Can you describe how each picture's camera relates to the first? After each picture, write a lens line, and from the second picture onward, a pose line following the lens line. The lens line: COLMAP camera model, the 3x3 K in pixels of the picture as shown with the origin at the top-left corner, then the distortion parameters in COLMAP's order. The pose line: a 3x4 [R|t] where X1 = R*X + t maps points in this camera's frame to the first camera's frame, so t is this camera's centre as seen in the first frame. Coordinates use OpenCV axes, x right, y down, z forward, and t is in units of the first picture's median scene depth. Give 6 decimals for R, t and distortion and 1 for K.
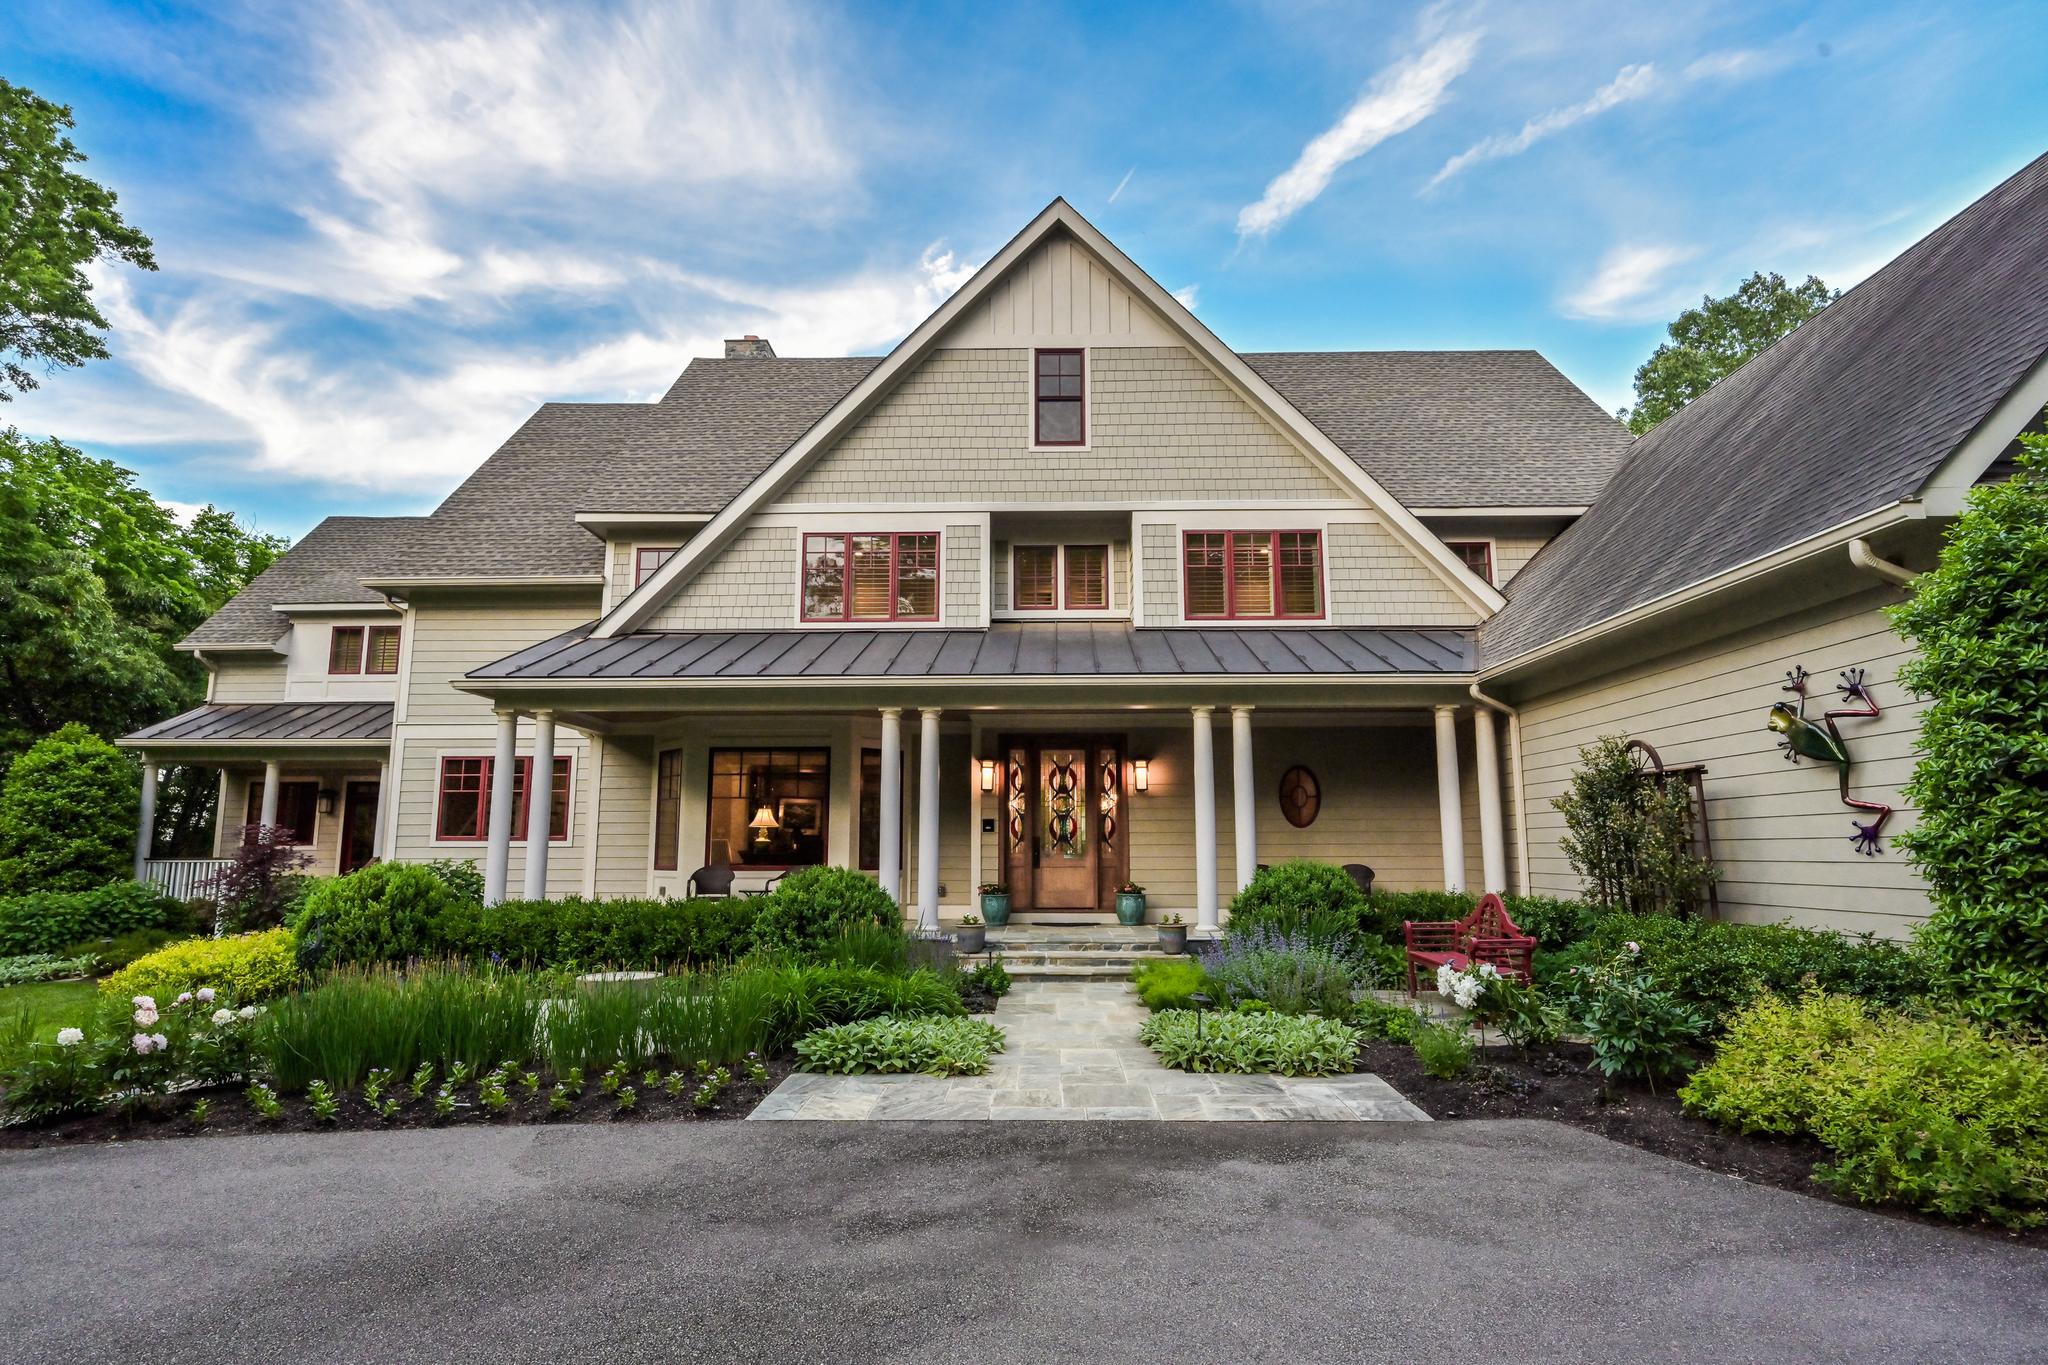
lens RADIAL K [[1067.6, 0, 1023.5], [0, 1067.6, 687.5], [0, 0, 1]] dist [-0.001784, -0.002160]
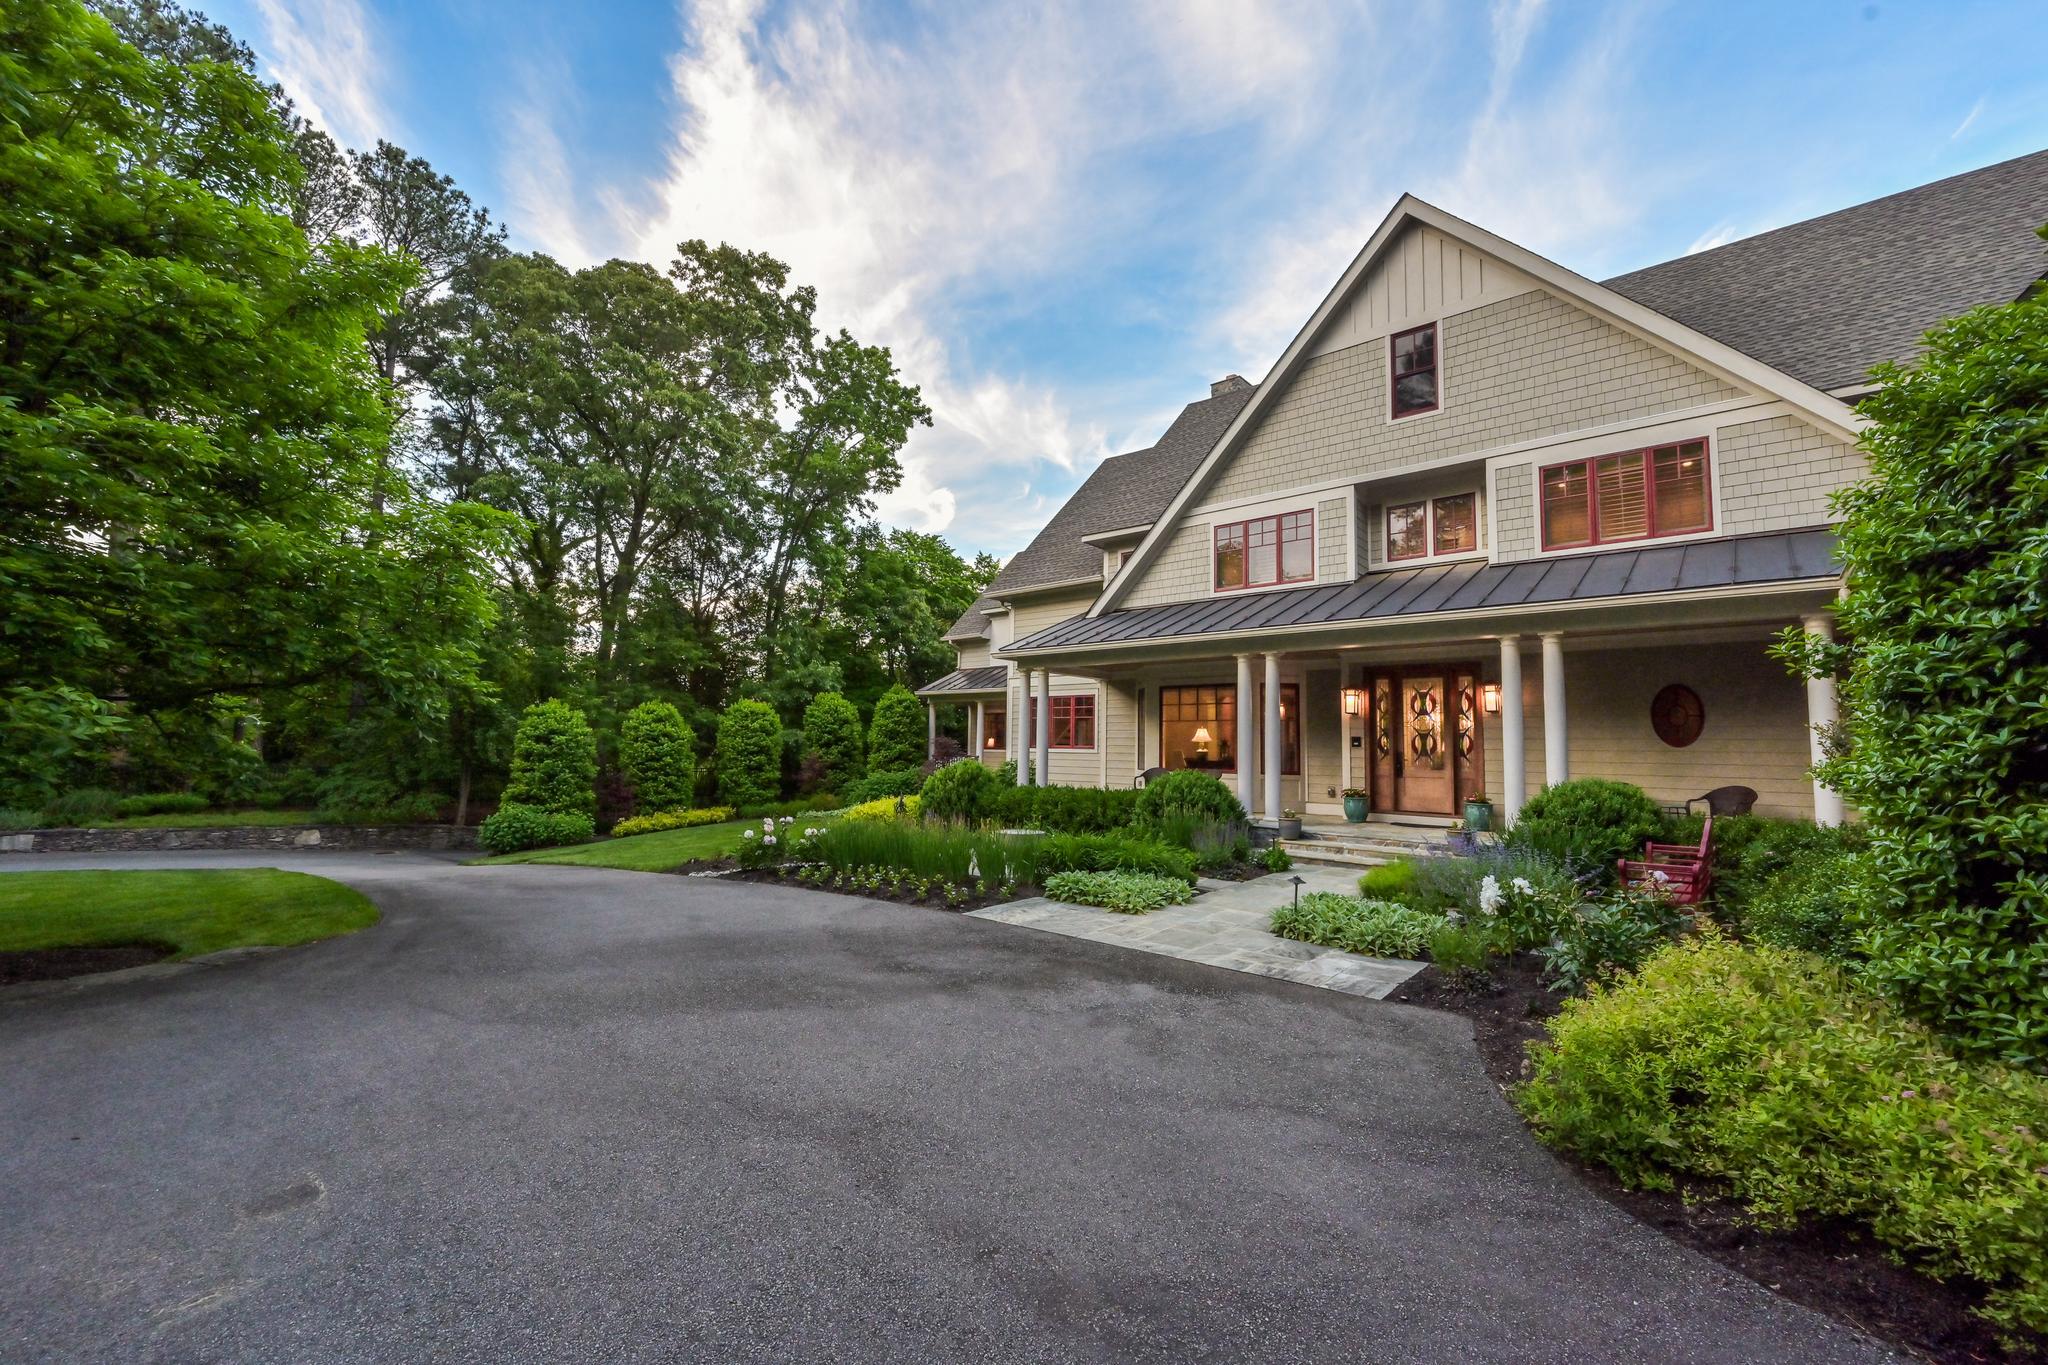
lens RADIAL K [[812.3, 0, 1022.6], [0, 812.3, 685.0], [0, 0, 1]] dist [-0.001103, 0.000123]
pose [[0.767145, -0.035526, -0.640489, 0.271668], [0.076576, 0.996397, 0.036452, -0.000206], [0.636887, -0.077010, 0.767101, 0.037985]]
